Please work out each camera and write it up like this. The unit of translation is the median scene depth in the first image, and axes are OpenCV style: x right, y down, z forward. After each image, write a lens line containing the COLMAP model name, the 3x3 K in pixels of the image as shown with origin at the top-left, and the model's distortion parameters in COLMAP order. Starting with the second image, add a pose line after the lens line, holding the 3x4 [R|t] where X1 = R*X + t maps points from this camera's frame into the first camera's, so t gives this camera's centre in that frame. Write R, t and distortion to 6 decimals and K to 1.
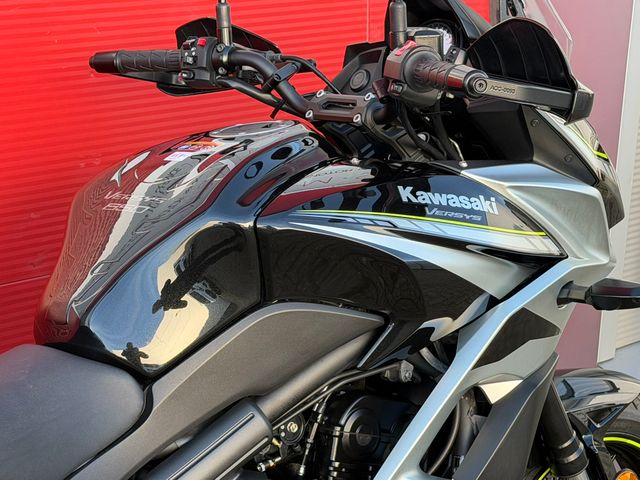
lens RADIAL K [[1484.2, 0, 316.9], [0, 1484.2, 244.9], [0, 0, 1]] dist [0.144017, 0.000000]
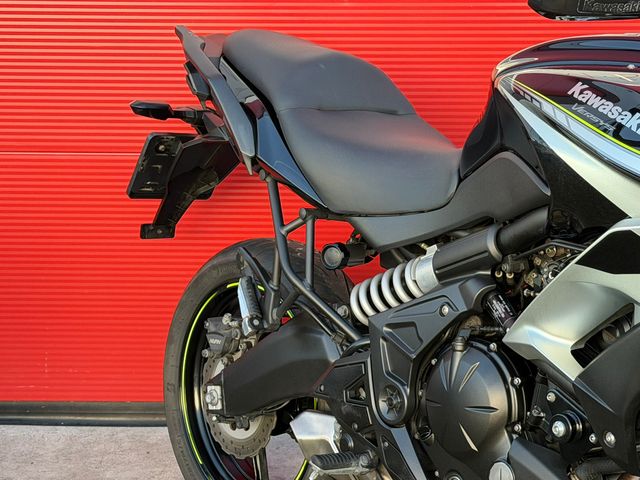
lens RADIAL K [[1484.2, 0, 323.2], [0, 1484.2, 245.4], [0, 0, 1]] dist [0.144017, 0.000000]
pose [[-0.050299, 0.228517, -0.972240, 1.154973], [-0.271049, 0.933813, 0.233508, -0.130716], [0.961250, 0.275270, 0.014969, 0.791003]]
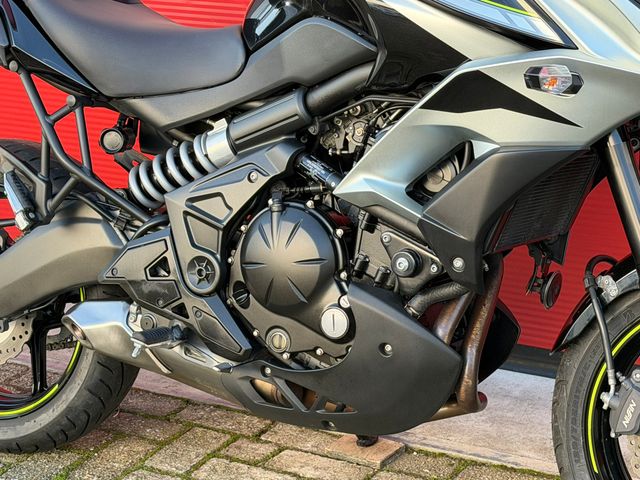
lens RADIAL K [[1484.2, 0, 338.6], [0, 1484.2, 247.6], [0, 0, 1]] dist [0.144017, 0.000000]
pose [[0.363622, 0.237217, -0.900837, 1.166439], [-0.261146, 0.954215, 0.145862, 0.033924], [0.894194, 0.182211, 0.408922, 0.466680]]
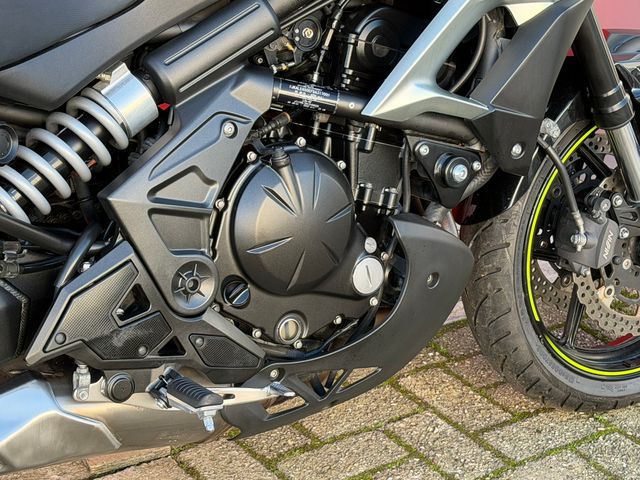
lens RADIAL K [[1484.2, 0, 324.4], [0, 1484.2, 242.1], [0, 0, 1]] dist [0.144017, 0.000000]
pose [[0.991641, 0.056771, -0.115867, 0.116934], [-0.042454, 0.991561, 0.122497, 0.137888], [0.121844, -0.116554, 0.985682, 0.004590]]
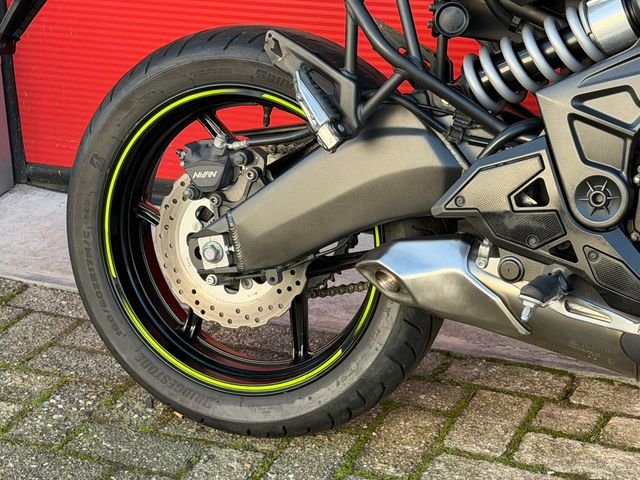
lens RADIAL K [[1484.2, 0, 314.2], [0, 1484.2, 257.5], [0, 0, 1]] dist [0.144017, 0.000000]
pose [[0.427414, 0.293950, -0.854933, 0.684454], [-0.232850, 0.949553, 0.210072, 0.157801], [0.873555, 0.109283, 0.474299, 0.292808]]
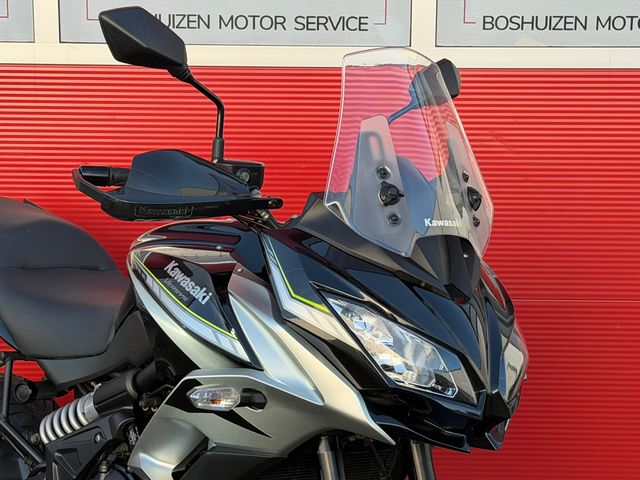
lens RADIAL K [[1484.2, 0, 319.6], [0, 1484.2, 237.7], [0, 0, 1]] dist [0.144017, 0.000000]
pose [[-0.016091, 0.160322, -0.986934, 1.424147], [-0.274265, 0.948494, 0.158549, -0.317286], [0.961519, 0.273233, 0.028708, 1.041927]]
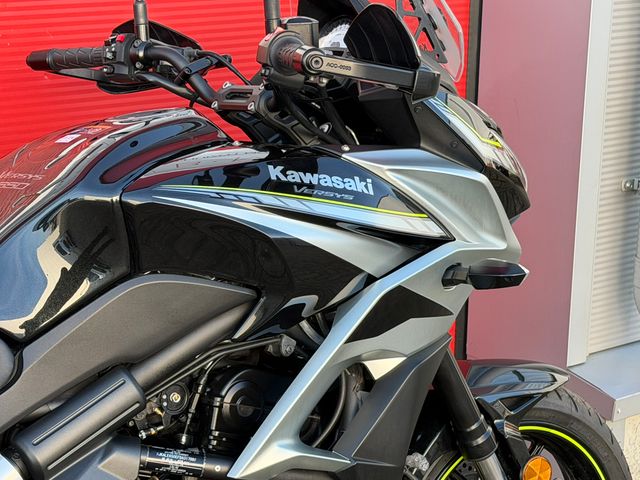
lens RADIAL K [[1484.2, 0, 320.3], [0, 1484.2, 235.3], [0, 0, 1]] dist [0.144017, 0.000000]
pose [[0.996872, 0.003208, -0.078972, 0.166374], [-0.006028, 0.999351, -0.035500, 0.044799], [0.078807, 0.035865, 0.996245, -0.038809]]
